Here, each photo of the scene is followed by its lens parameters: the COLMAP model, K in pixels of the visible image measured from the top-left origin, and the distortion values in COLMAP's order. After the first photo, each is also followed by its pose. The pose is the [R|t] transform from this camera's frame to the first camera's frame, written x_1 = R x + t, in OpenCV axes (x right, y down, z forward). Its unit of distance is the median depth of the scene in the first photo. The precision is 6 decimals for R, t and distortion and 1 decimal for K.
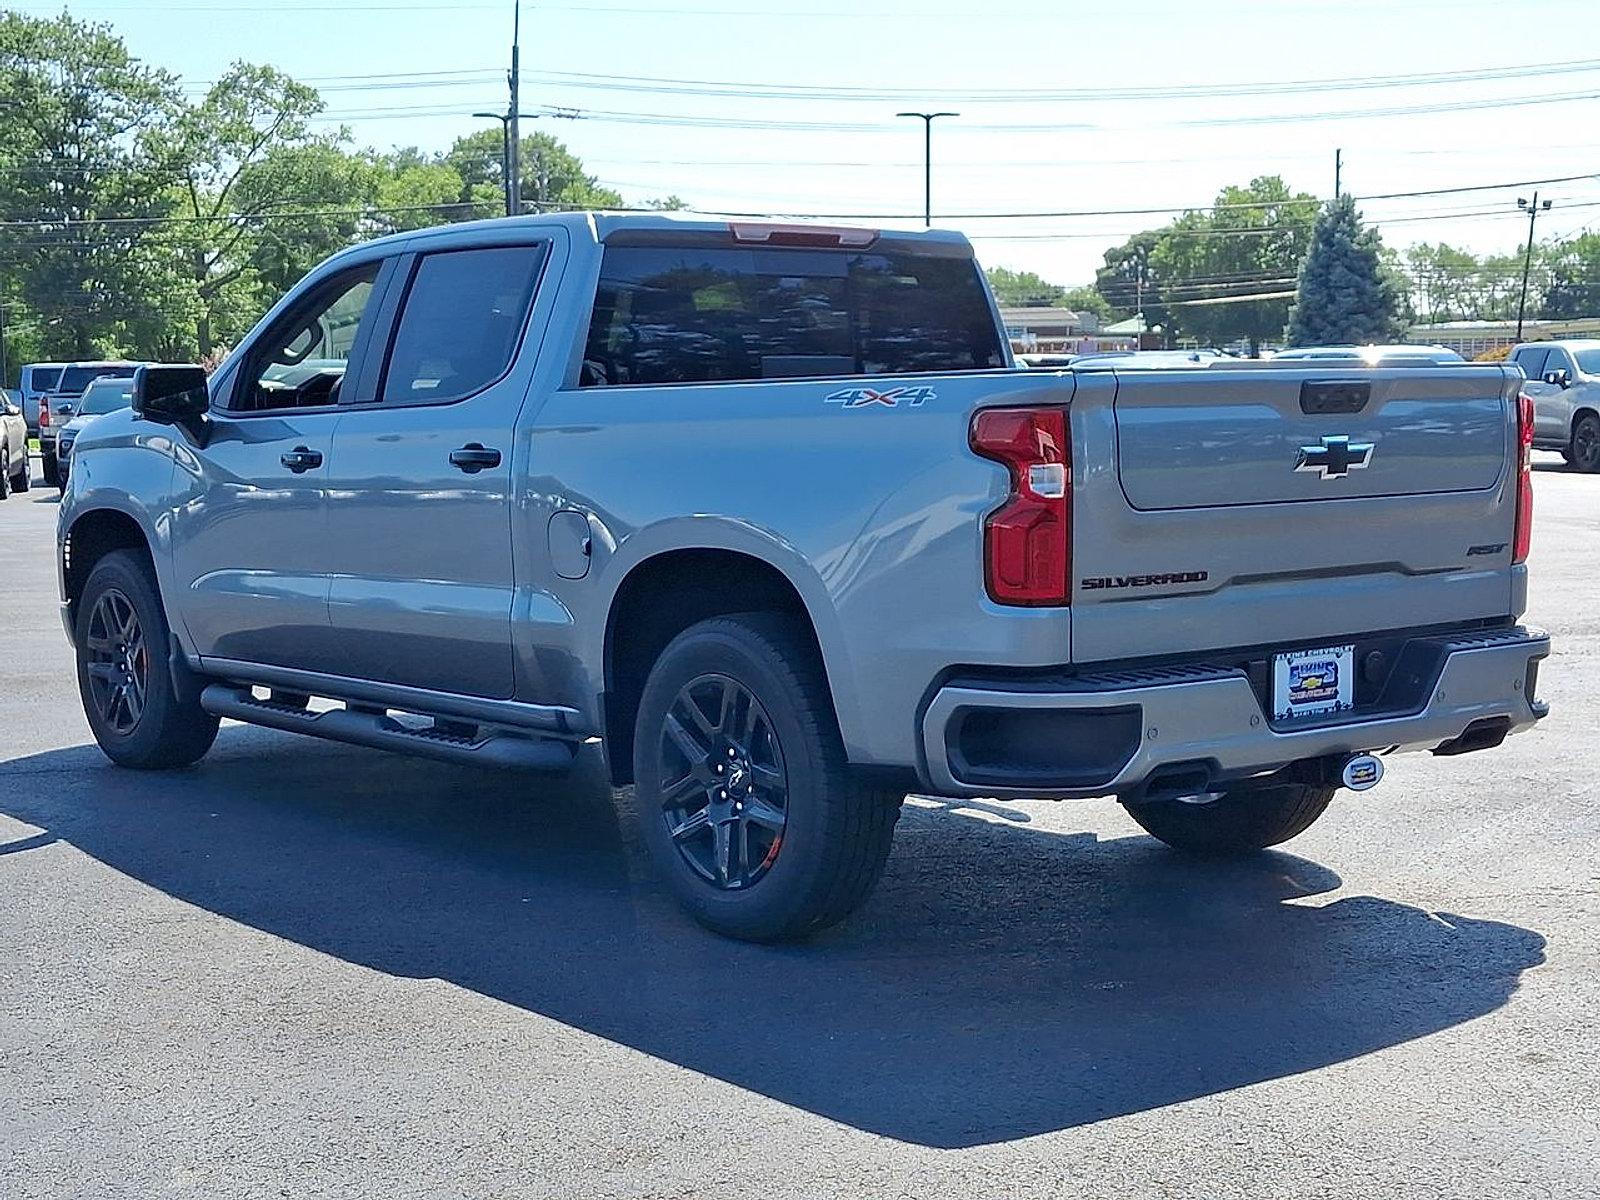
lens RADIAL K [[2395.5, 0, 790.7], [0, 2395.5, 620.9], [0, 0, 1]] dist [0.158806, -0.371480]
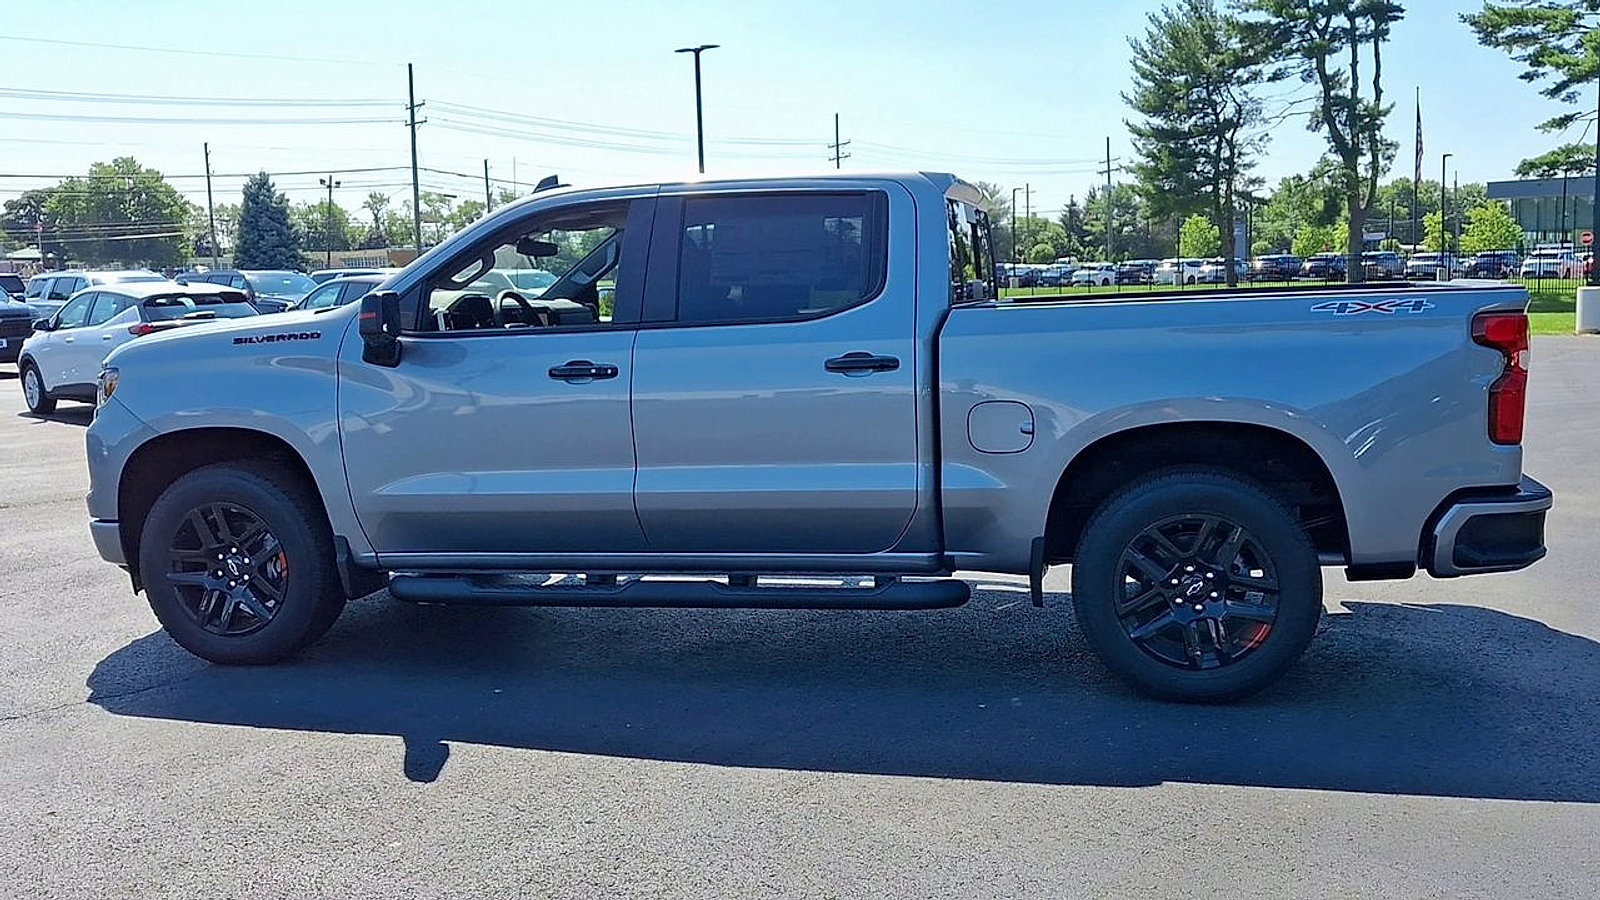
lens RADIAL K [[1392.8, 0, 894.2], [0, 1392.8, 450.4], [0, 0, 1]] dist [0.002353, -0.012866]
pose [[0.769505, -0.084492, 0.633028, -0.627619], [0.073171, 0.996347, 0.044039, -0.057460], [-0.634436, 0.012431, 0.772876, 0.475827]]
